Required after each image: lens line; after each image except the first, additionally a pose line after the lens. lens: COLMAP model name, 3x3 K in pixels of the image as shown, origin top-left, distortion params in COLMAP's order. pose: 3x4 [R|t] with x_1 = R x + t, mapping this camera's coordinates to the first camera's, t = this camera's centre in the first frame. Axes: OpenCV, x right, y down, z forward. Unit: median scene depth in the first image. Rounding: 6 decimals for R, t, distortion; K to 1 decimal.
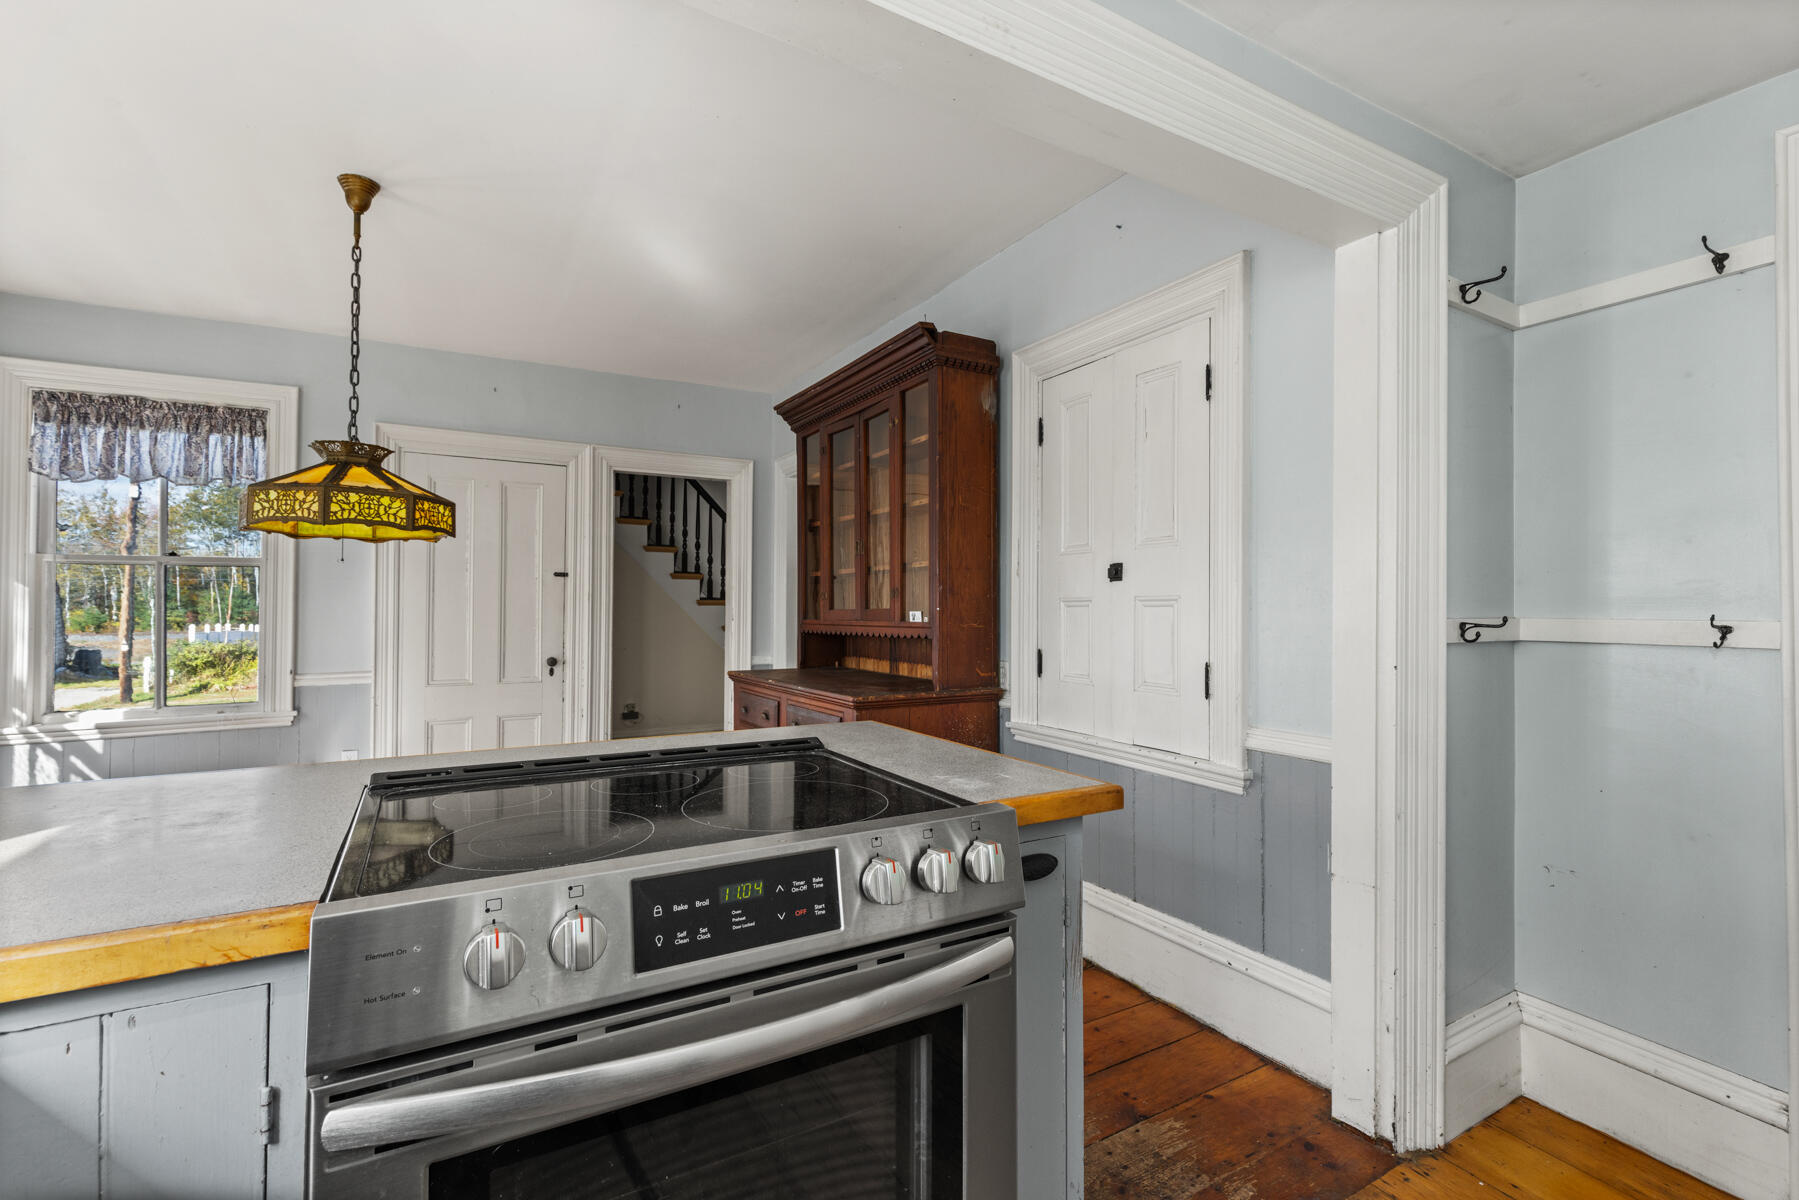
lens RADIAL K [[815.6, 0, 916.1], [0, 815.6, 593.1], [0, 0, 1]] dist [0.005069, -0.000592]
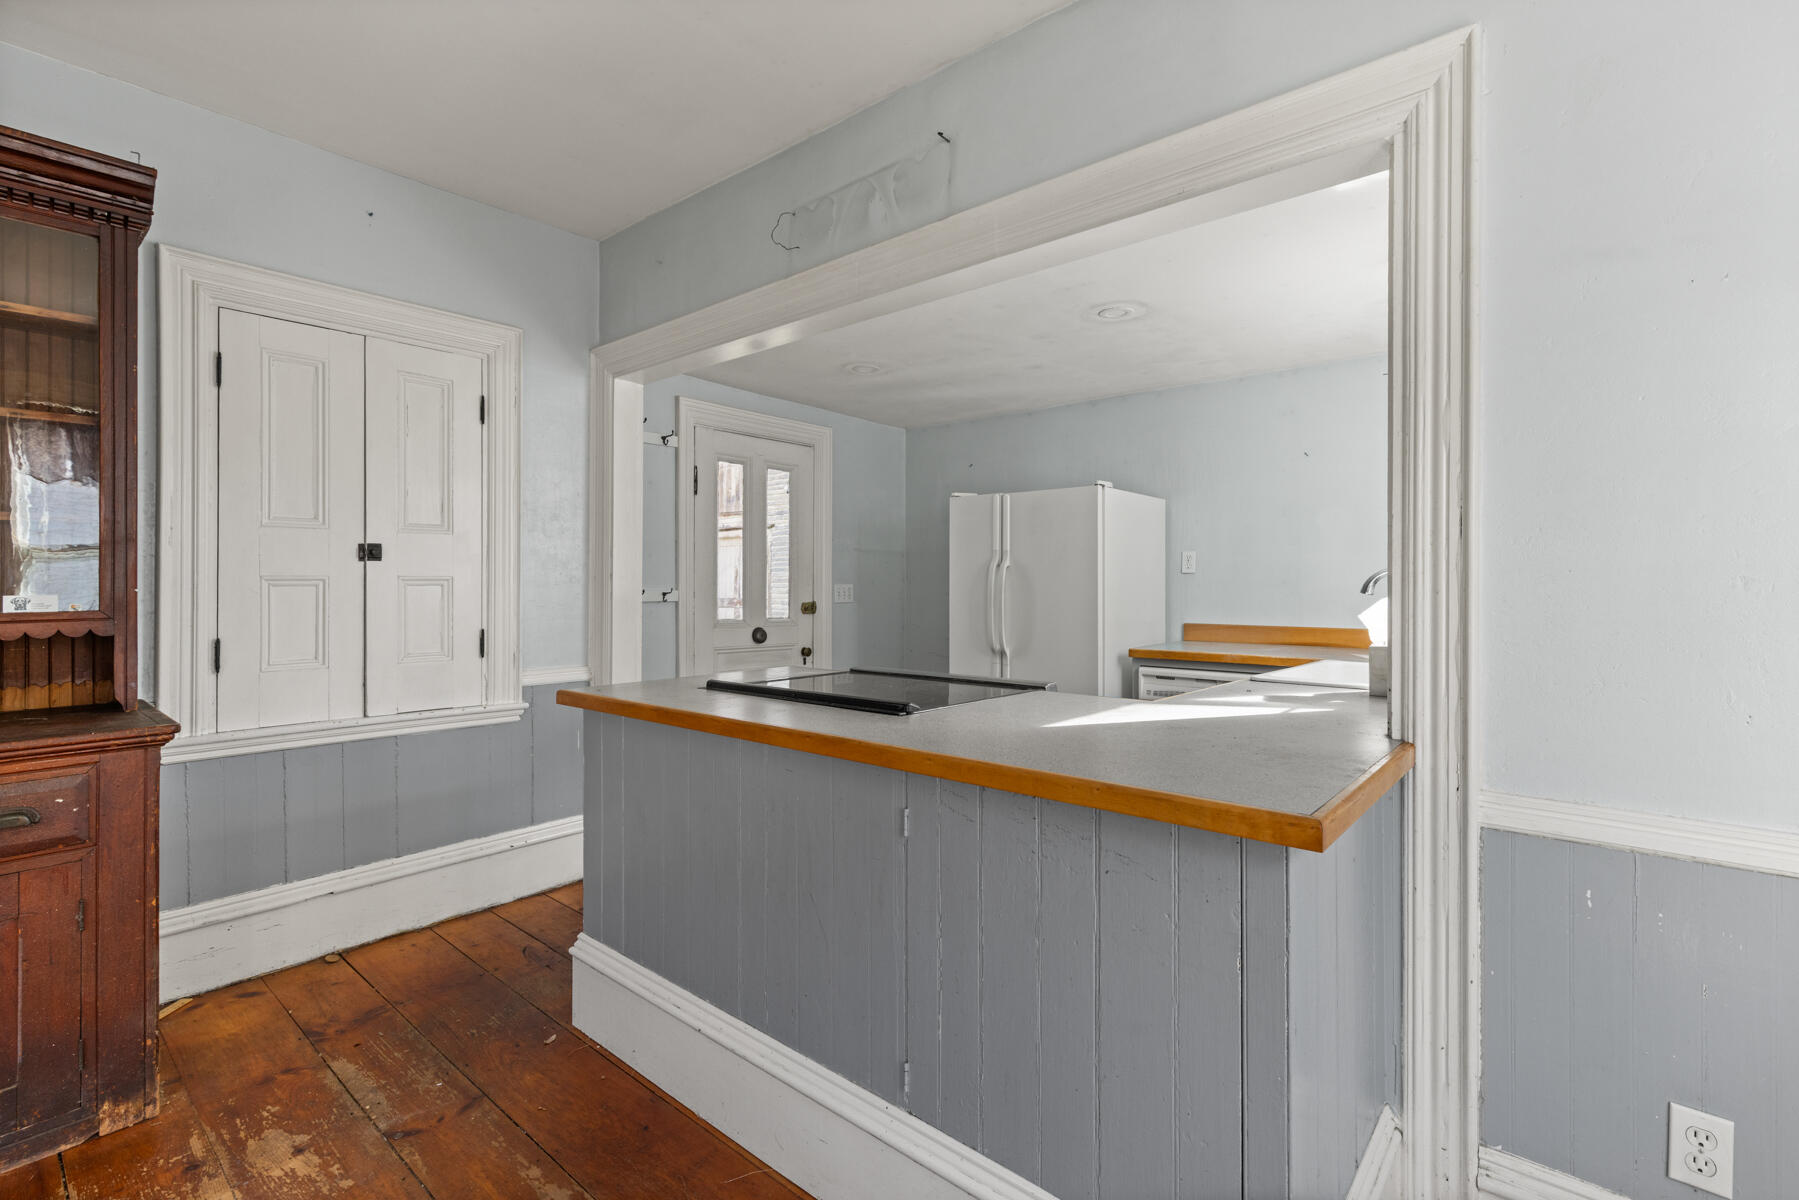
lens RADIAL K [[815.6, 0, 902.1], [0, 815.6, 582.6], [0, 0, 1]] dist [0.005069, -0.000592]
pose [[-0.321930, 0.000227, 0.946764, -0.675355], [-0.015571, 0.999863, -0.005534, 0.005470], [-0.946636, -0.016524, -0.321882, 0.499822]]
